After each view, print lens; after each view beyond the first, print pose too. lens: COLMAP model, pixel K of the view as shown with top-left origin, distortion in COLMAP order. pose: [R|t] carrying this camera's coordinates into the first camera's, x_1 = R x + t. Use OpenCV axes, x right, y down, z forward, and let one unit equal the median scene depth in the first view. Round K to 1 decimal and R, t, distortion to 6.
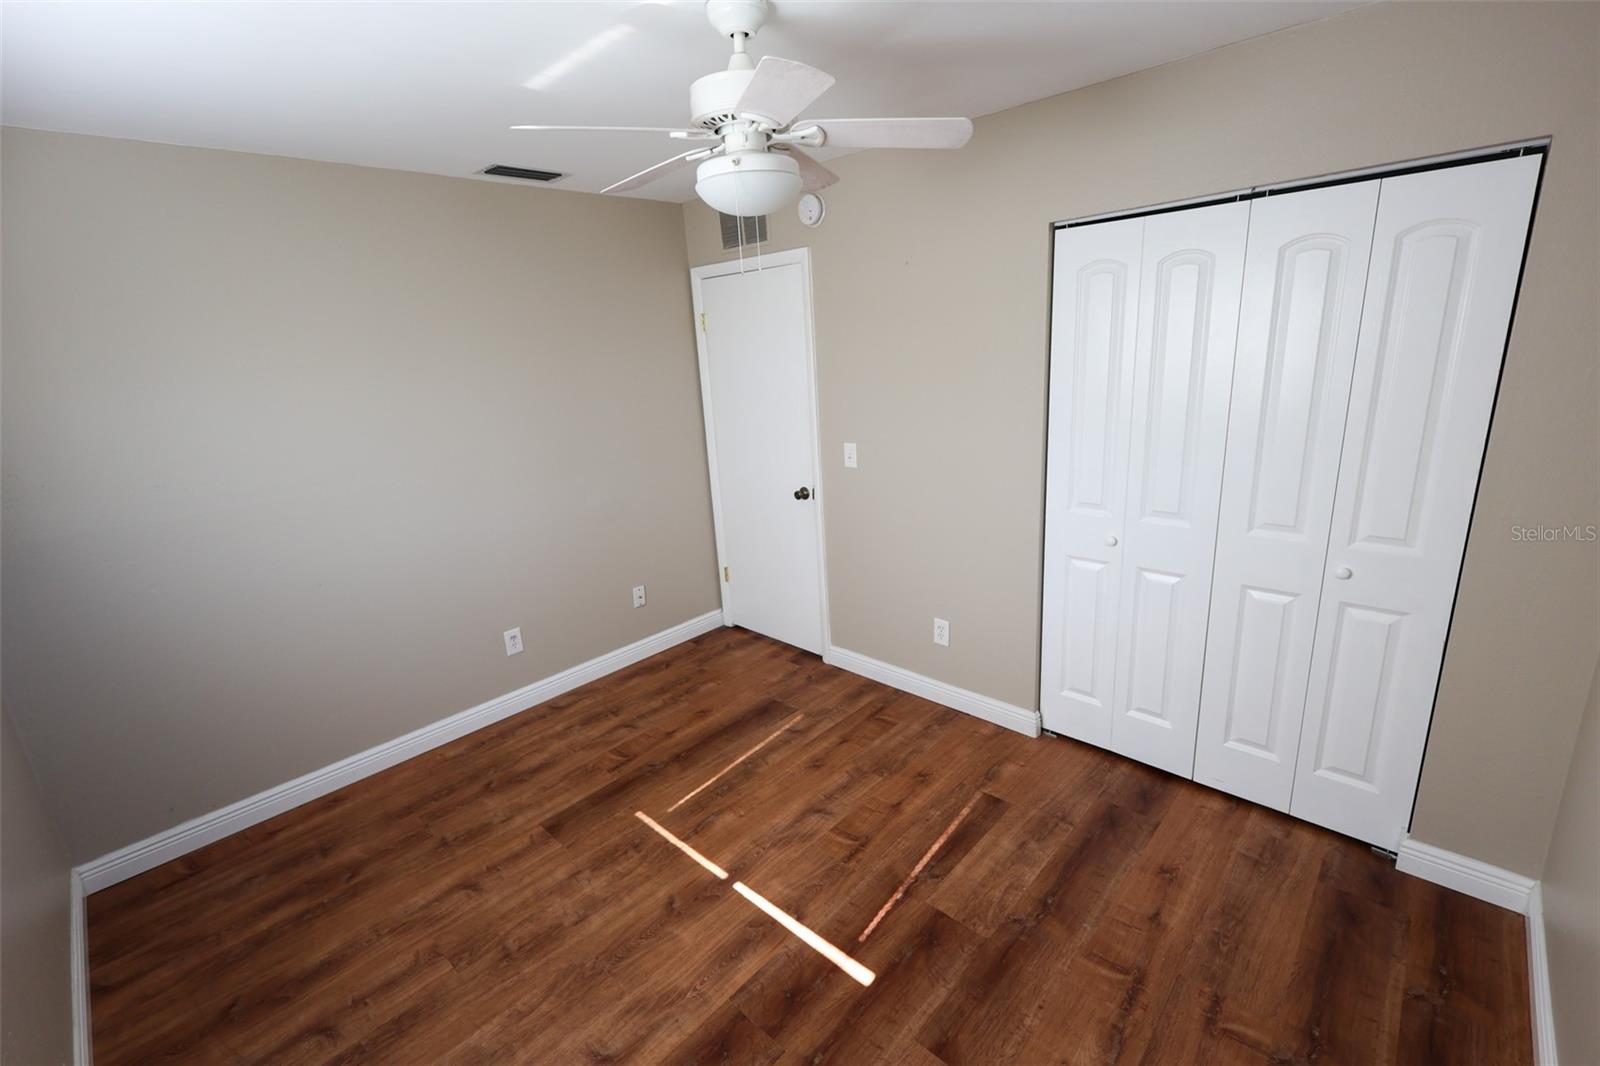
lens RADIAL K [[719.6, 0, 800.3], [0, 719.6, 538.2], [0, 0, 1]] dist [0.003435, -0.000715]
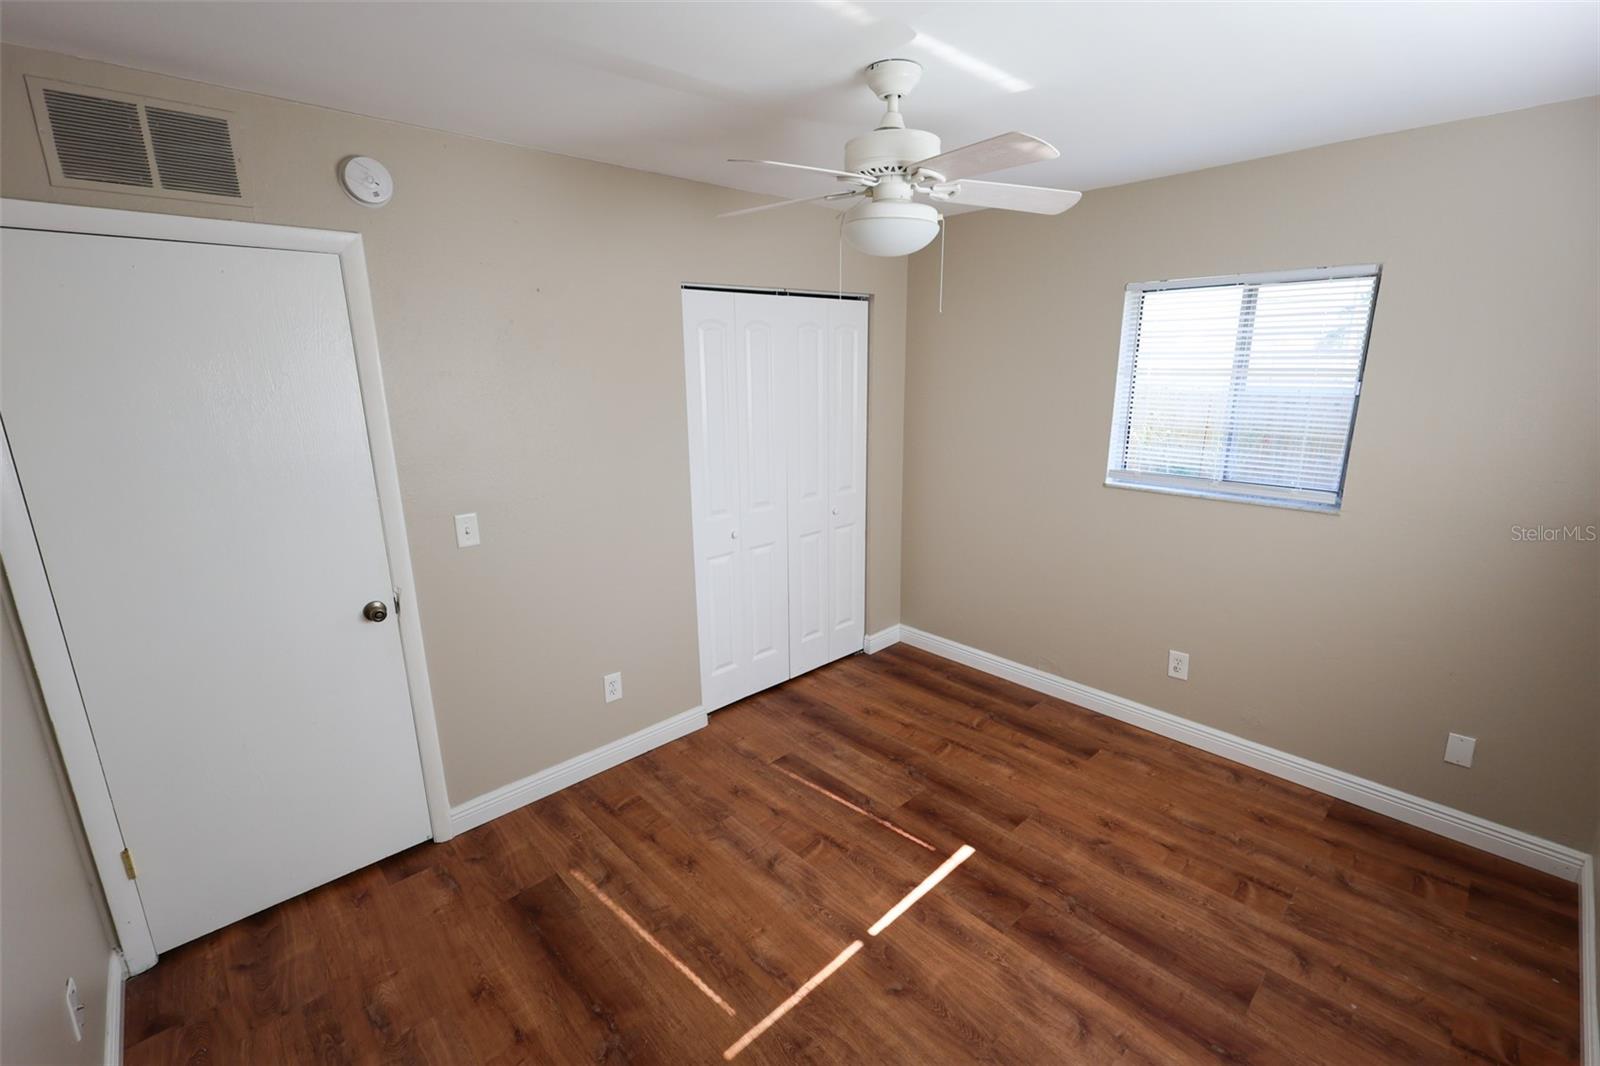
lens RADIAL K [[719.6, 0, 802.4], [0, 719.6, 534.8], [0, 0, 1]] dist [0.003435, -0.000715]
pose [[0.020960, -0.184536, 0.982602, -0.883658], [0.272735, 0.946597, 0.171957, -0.195598], [-0.961861, 0.264386, 0.070170, 0.837511]]
